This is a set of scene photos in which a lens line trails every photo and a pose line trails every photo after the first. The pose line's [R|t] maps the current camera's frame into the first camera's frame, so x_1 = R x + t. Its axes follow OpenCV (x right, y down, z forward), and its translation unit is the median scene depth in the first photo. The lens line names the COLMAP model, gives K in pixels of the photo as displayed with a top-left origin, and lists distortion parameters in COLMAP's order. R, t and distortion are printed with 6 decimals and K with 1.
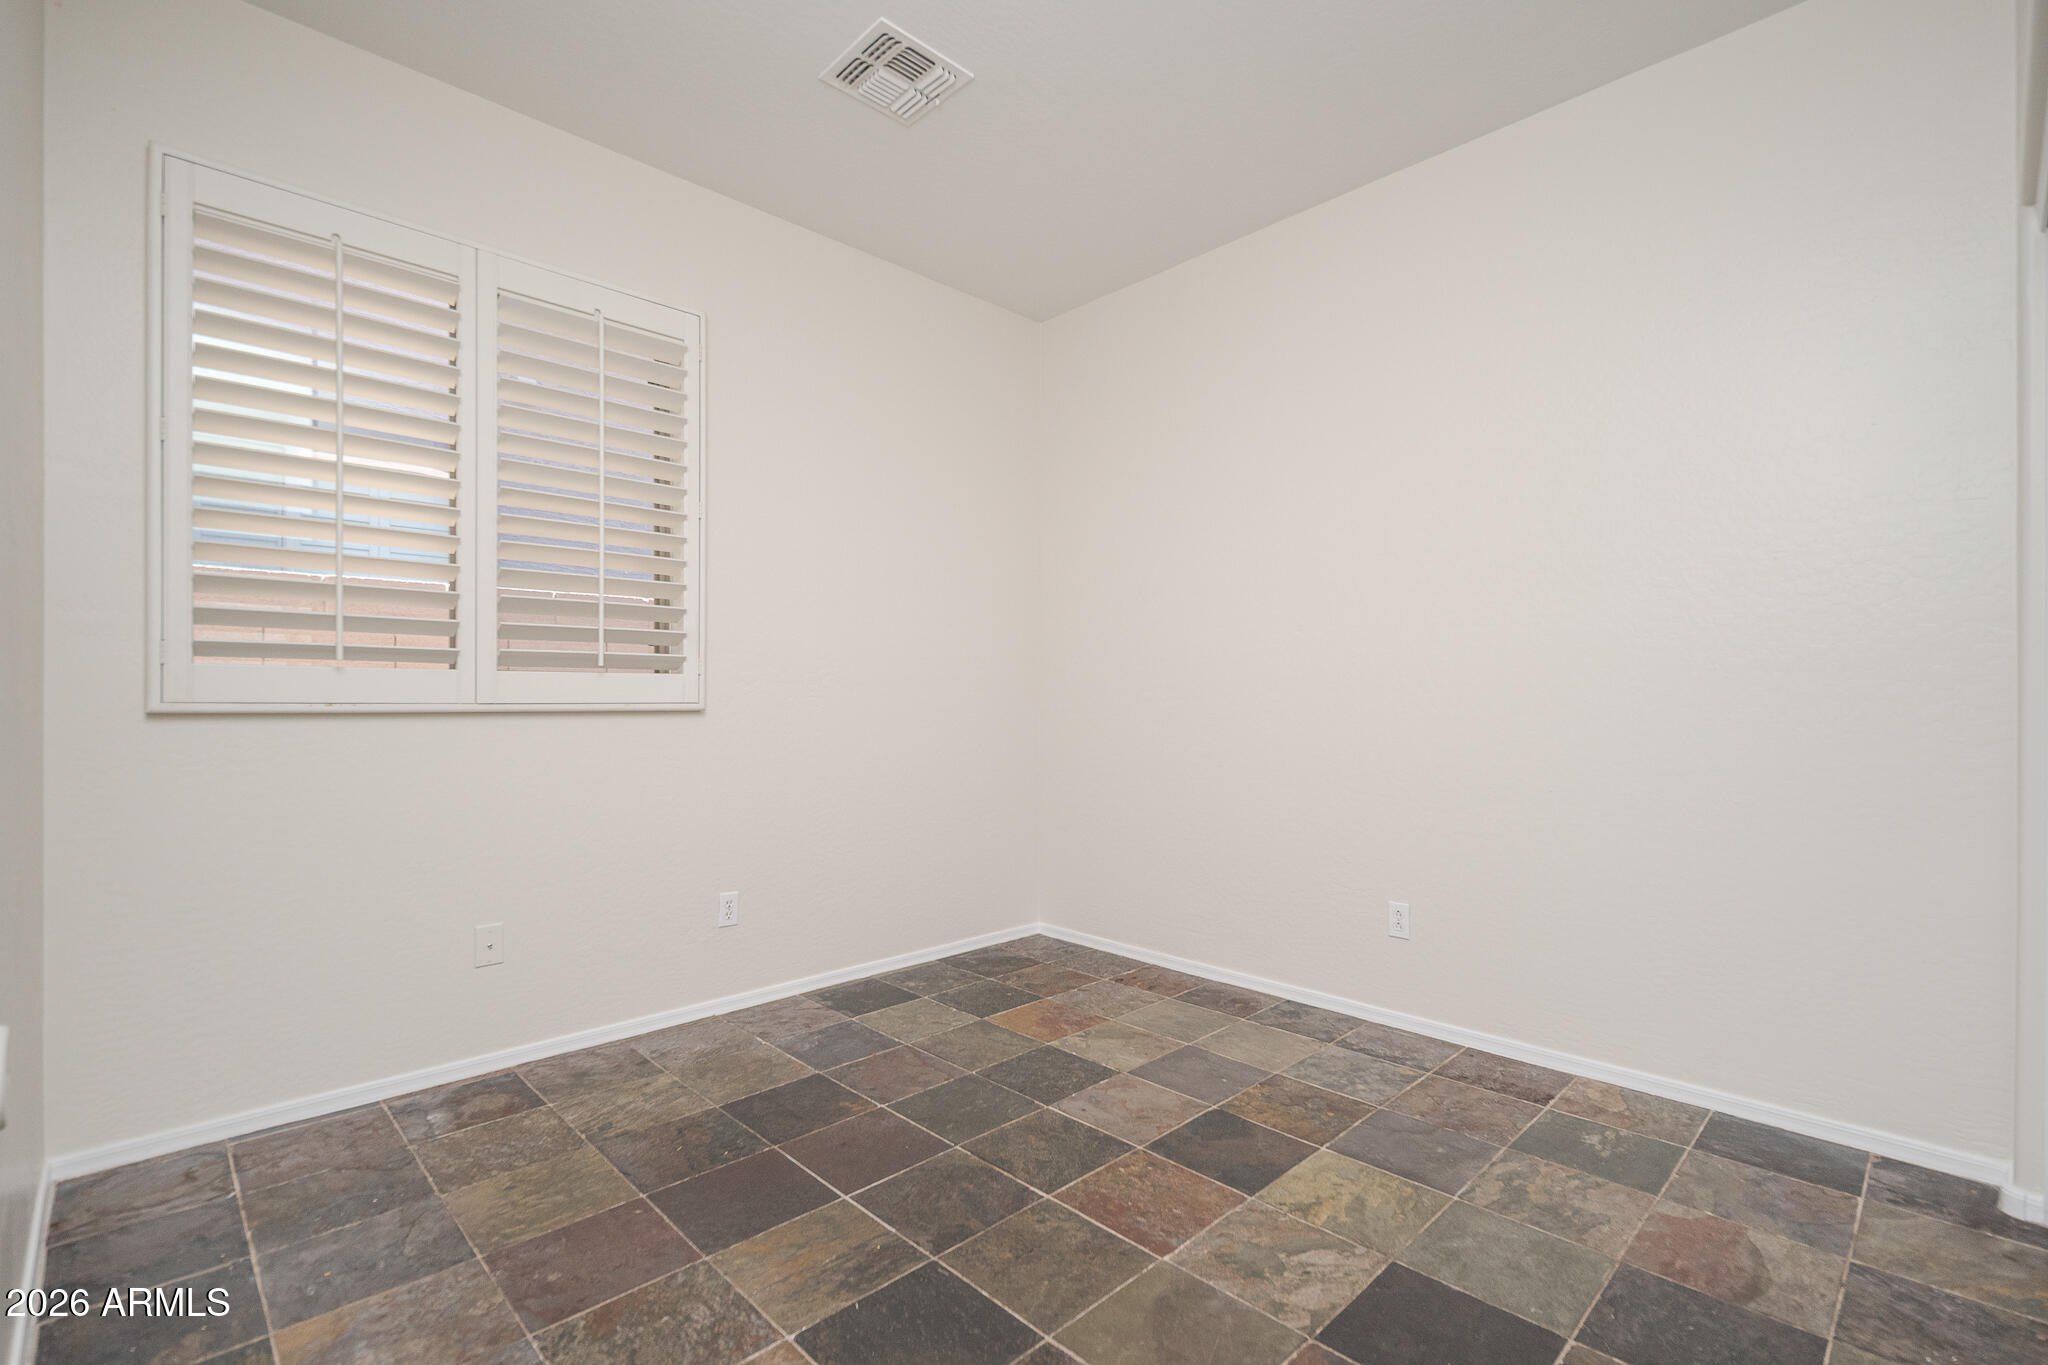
lens RADIAL K [[906.1, 0, 1024.0], [0, 906.1, 691.3], [0, 0, 1]] dist [0.000483, -0.000172]
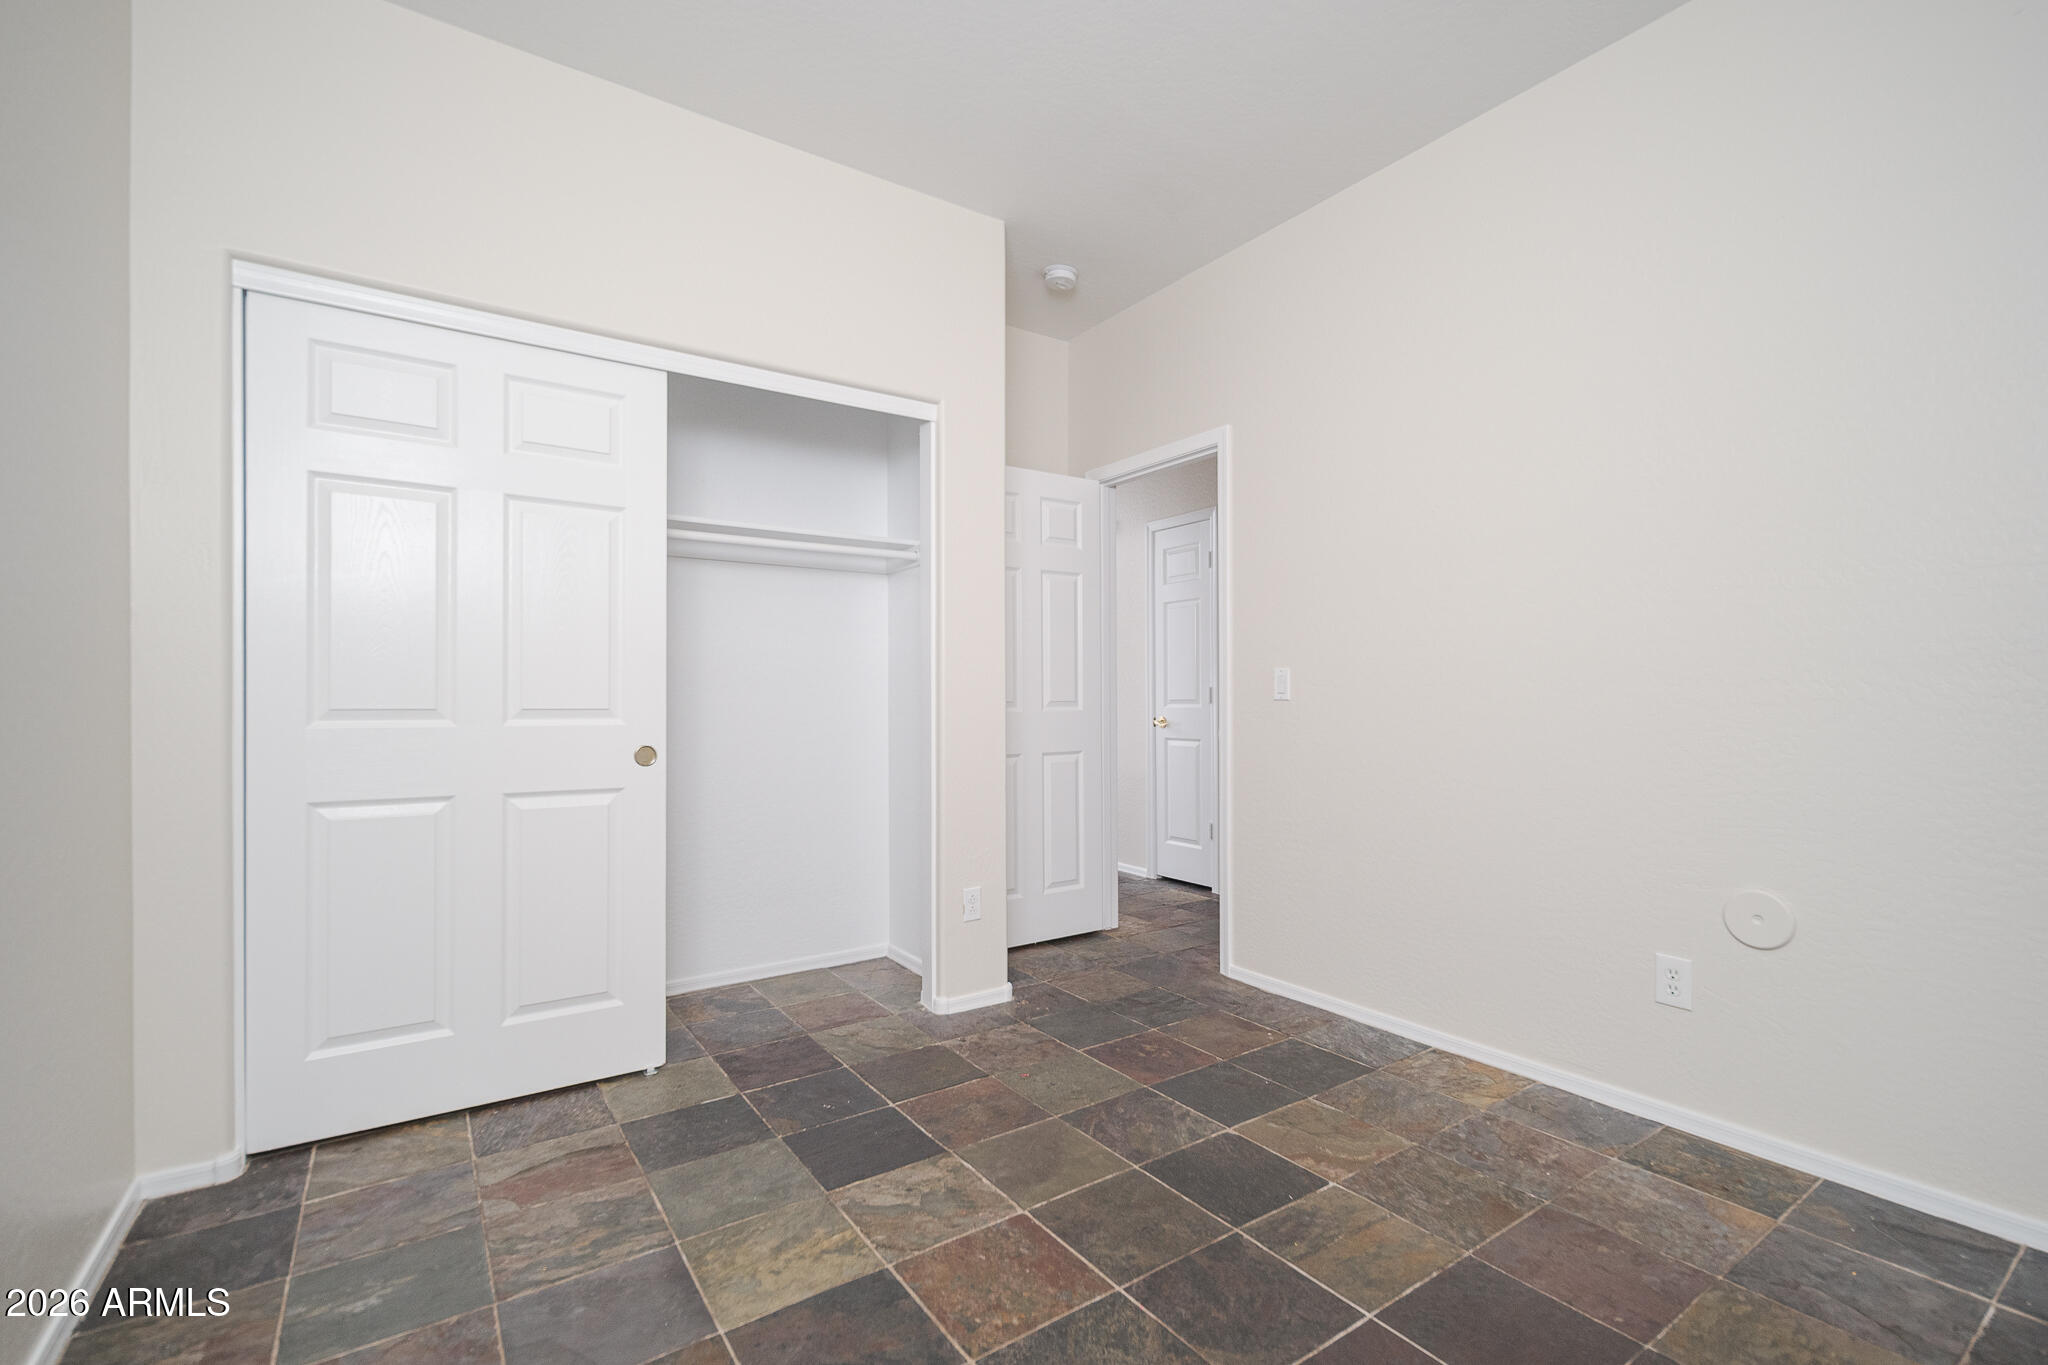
lens RADIAL K [[906.1, 0, 1026.5], [0, 906.1, 683.1], [0, 0, 1]] dist [0.000483, -0.000172]
pose [[-0.986235, 0.005842, 0.165244, -0.033326], [0.002100, 0.999738, -0.022810, 0.010344], [-0.165334, -0.022149, -0.985989, 1.971393]]
